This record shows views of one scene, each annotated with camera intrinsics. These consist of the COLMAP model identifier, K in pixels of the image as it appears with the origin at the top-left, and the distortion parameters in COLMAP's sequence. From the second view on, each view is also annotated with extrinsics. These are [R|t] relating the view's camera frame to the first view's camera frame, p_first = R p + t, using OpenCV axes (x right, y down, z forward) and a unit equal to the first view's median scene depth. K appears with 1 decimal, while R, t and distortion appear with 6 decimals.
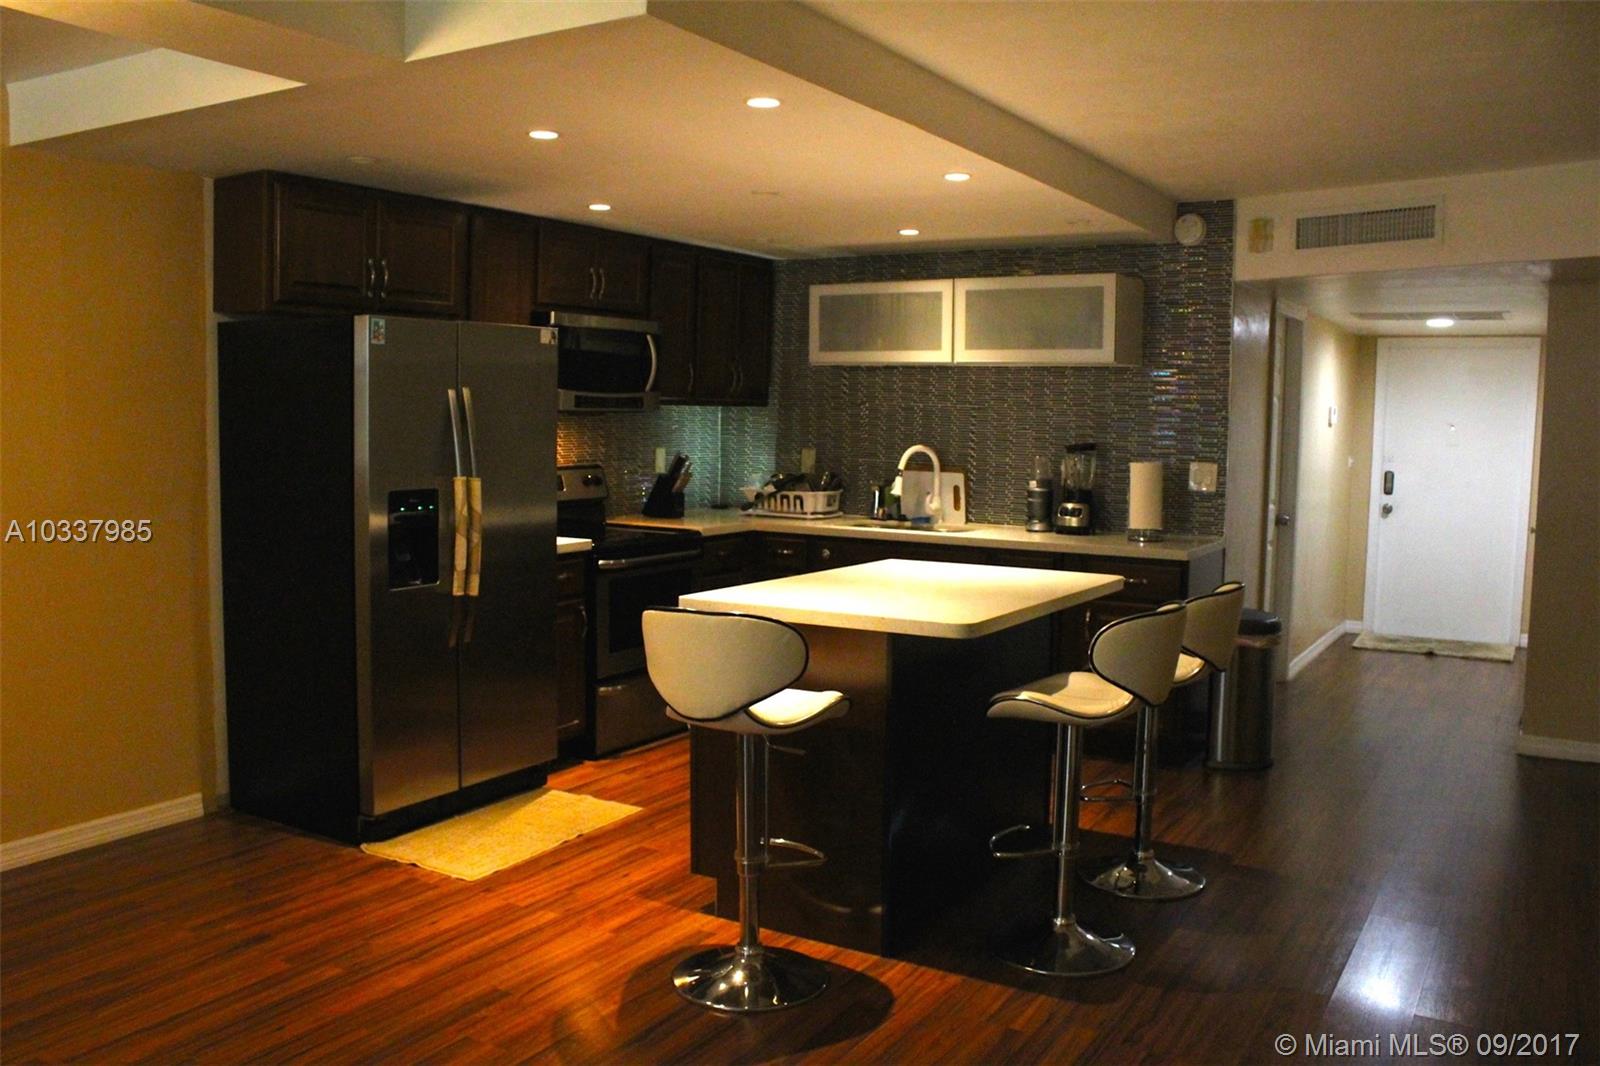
lens RADIAL K [[1345.4, 0, 796.2], [0, 1345.4, 541.1], [0, 0, 1]] dist [-0.120389, 0.060875]
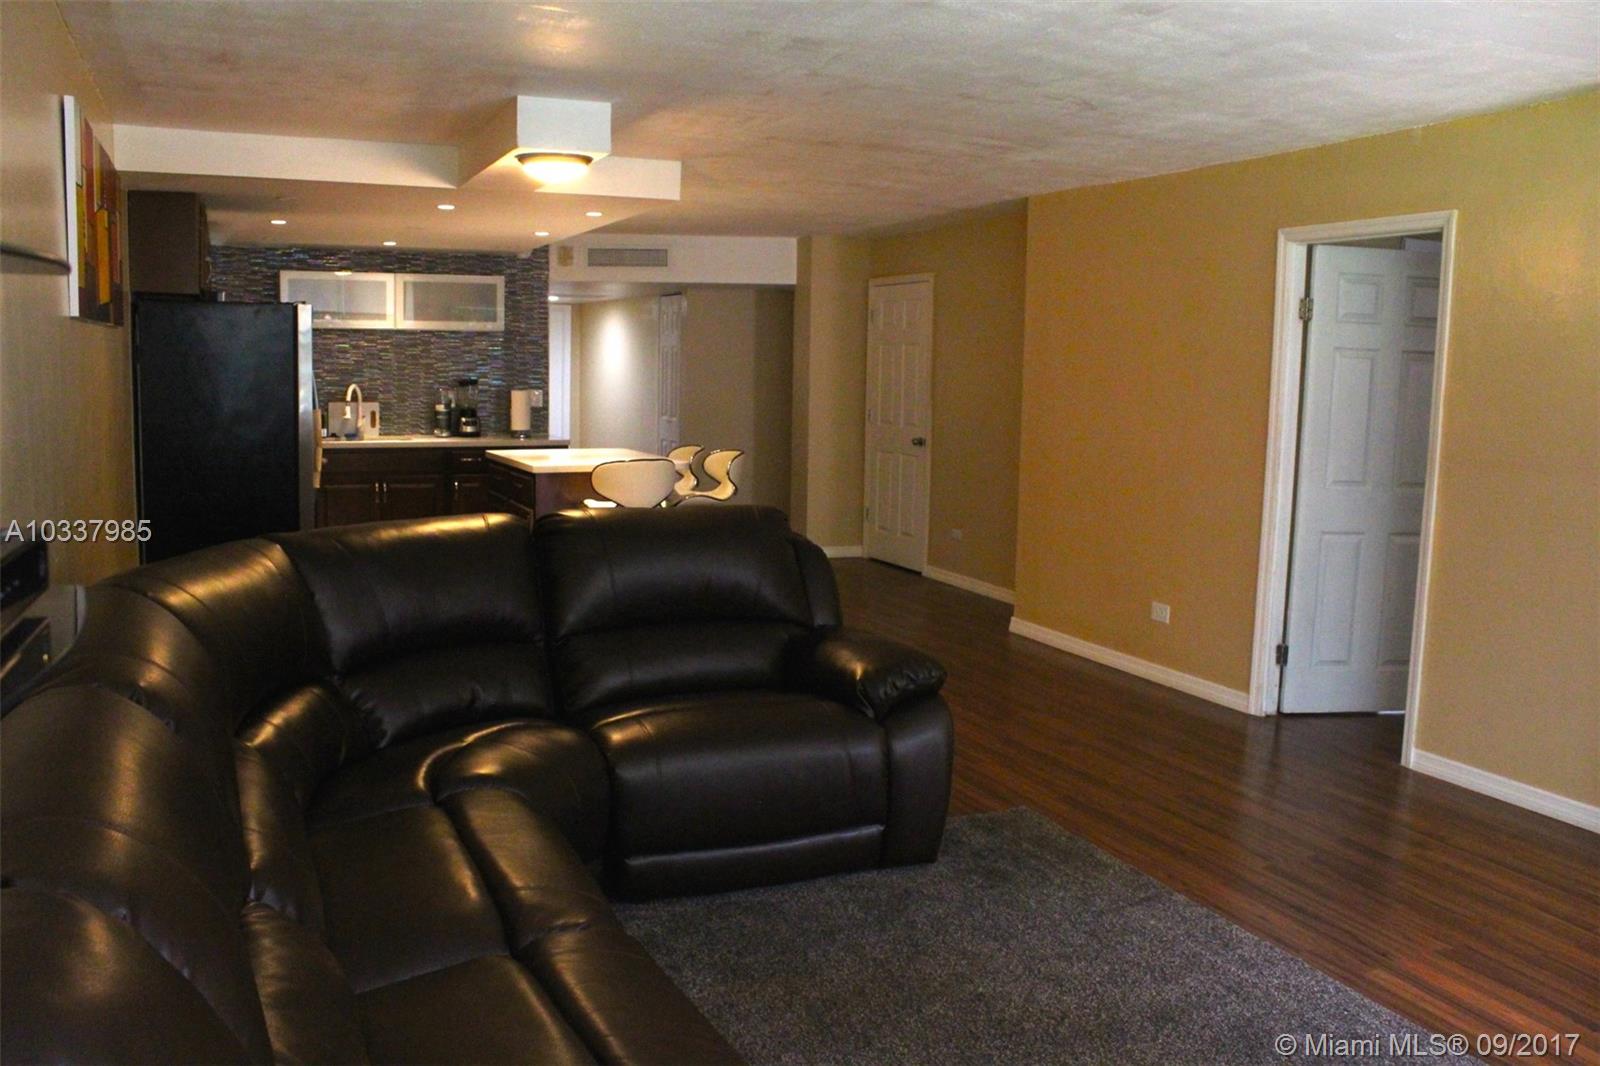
lens RADIAL K [[1345.4, 0, 788.9], [0, 1345.4, 531.3], [0, 0, 1]] dist [-0.120389, 0.060875]
pose [[0.584147, -0.107122, 0.804548, -0.861905], [0.070046, 0.994207, 0.081517, 0.003312], [-0.808620, 0.008738, 0.588266, -0.239952]]
